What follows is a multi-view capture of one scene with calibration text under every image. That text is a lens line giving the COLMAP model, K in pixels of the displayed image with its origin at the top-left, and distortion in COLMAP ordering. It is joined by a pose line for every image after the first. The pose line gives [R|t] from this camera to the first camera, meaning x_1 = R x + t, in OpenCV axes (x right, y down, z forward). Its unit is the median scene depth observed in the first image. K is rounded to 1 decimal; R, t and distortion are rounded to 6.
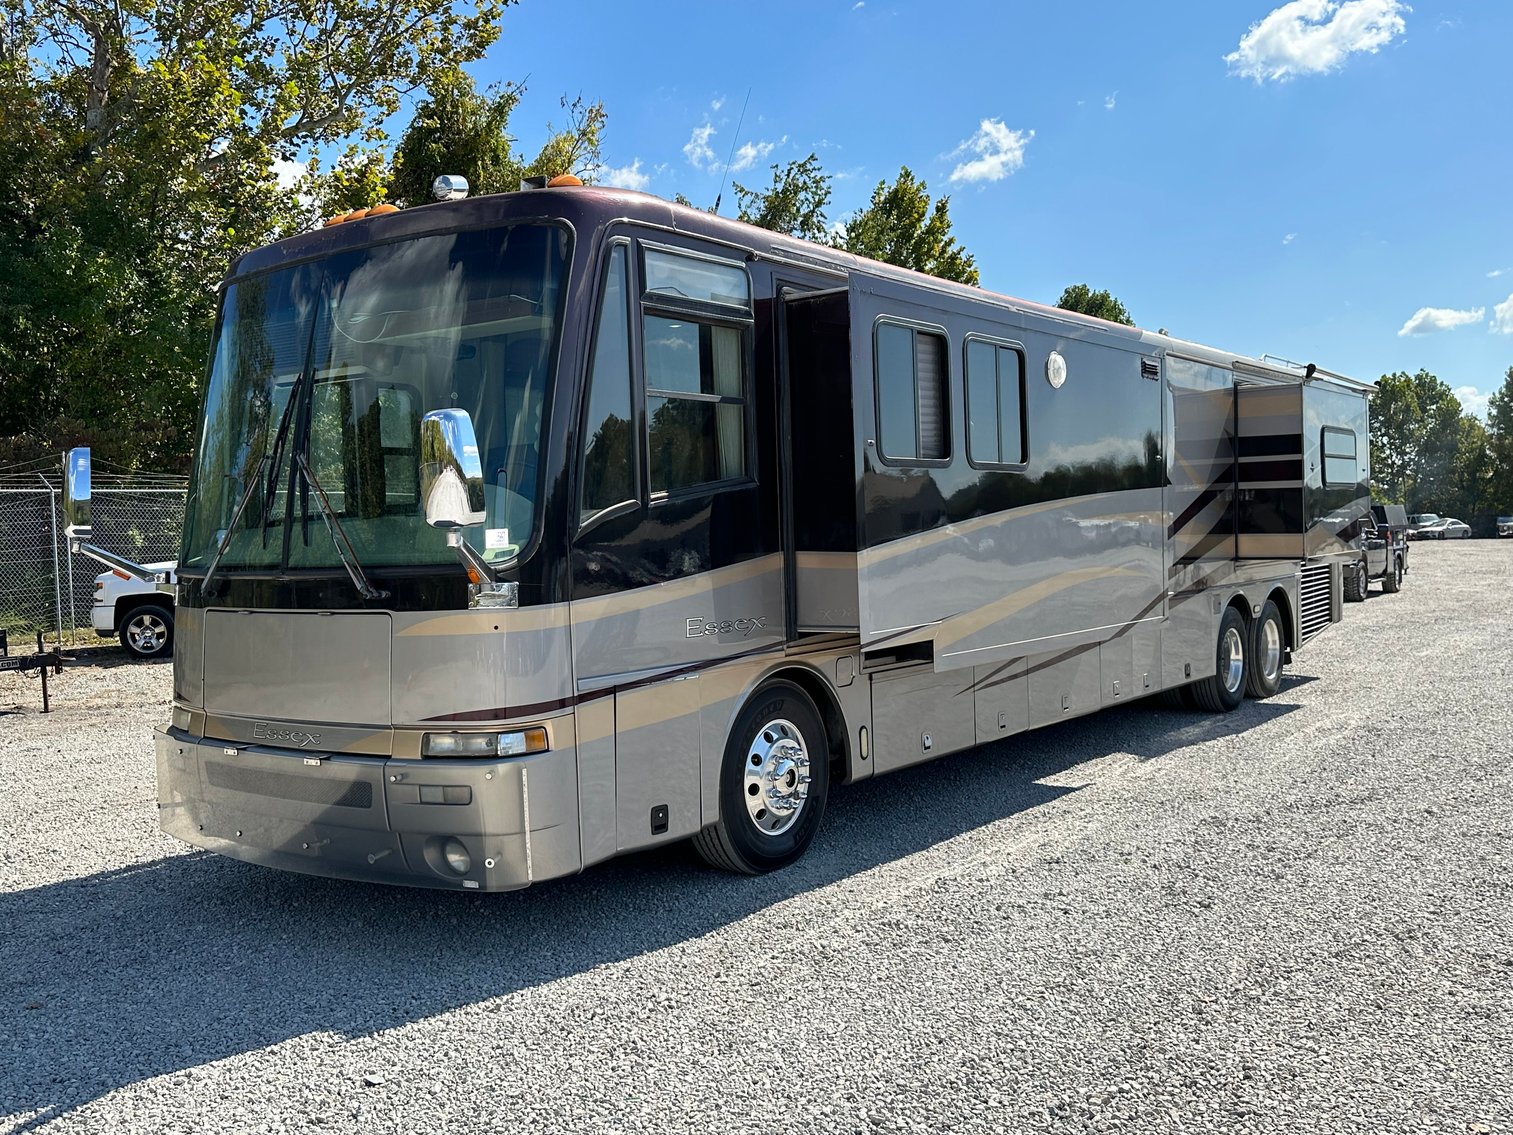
lens RADIAL K [[1367.3, 0, 756.5], [0, 1367.3, 567.5], [0, 0, 1]] dist [0.035122, -0.000582]
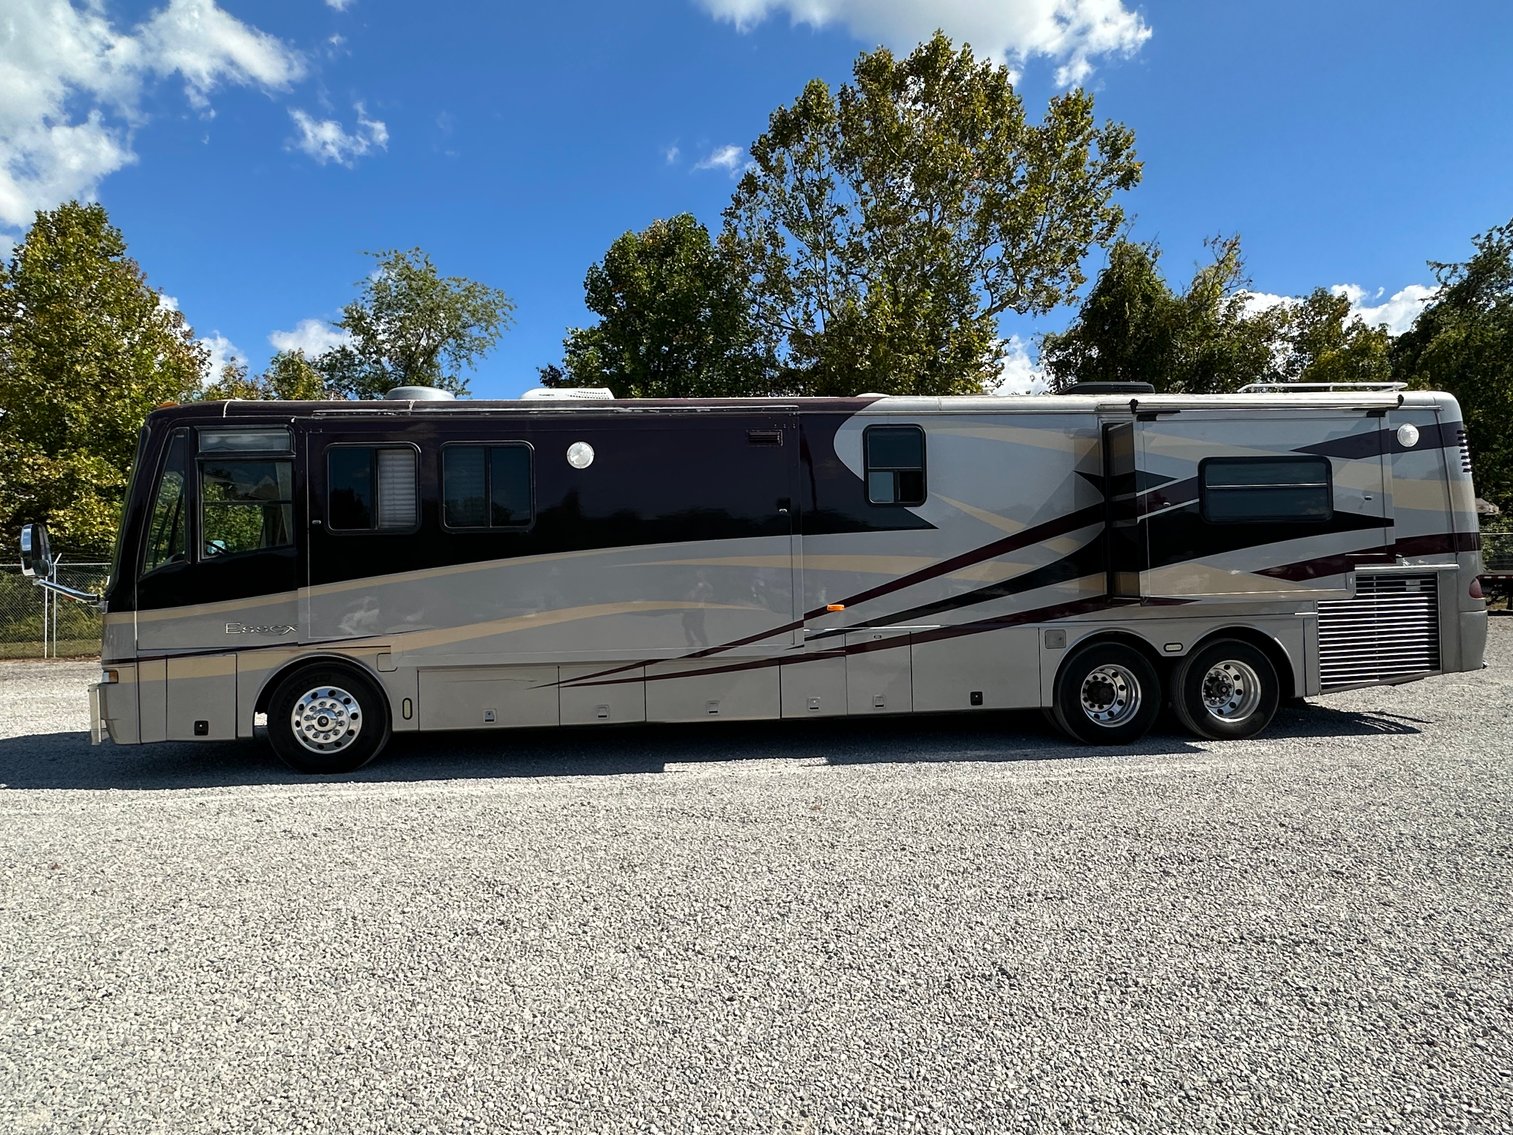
lens RADIAL K [[879.2, 0, 756.5], [0, 879.2, 567.5], [0, 0, 1]] dist [0.002628, 0.000572]
pose [[0.662919, -0.007401, -0.748654, 1.109363], [-0.009808, 0.999779, -0.018569, -0.020606], [0.748627, 0.019653, 0.662700, 0.617957]]
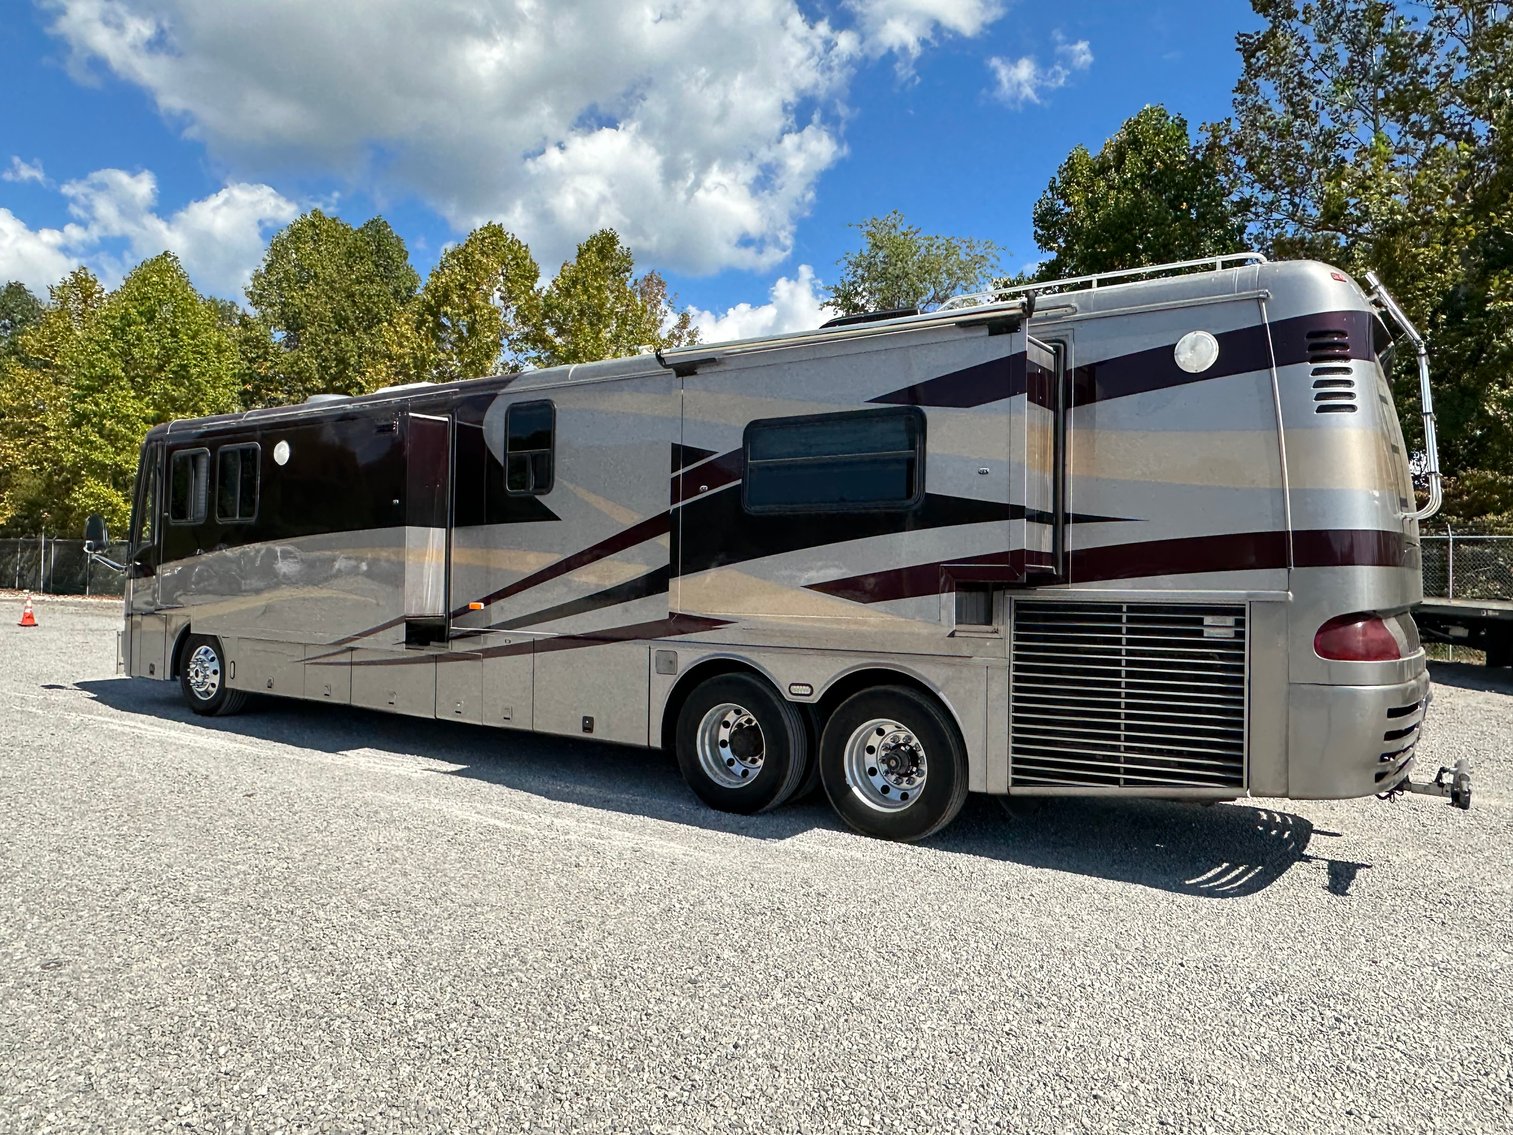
lens RADIAL K [[1042.4, 0, 756.5], [0, 1042.4, 567.5], [0, 0, 1]] dist [-0.001694, -0.000286]
pose [[0.034477, 0.013689, -0.999312, 1.543463], [-0.043671, 0.998972, 0.012177, -0.063164], [0.998451, 0.043221, 0.035040, 1.662708]]
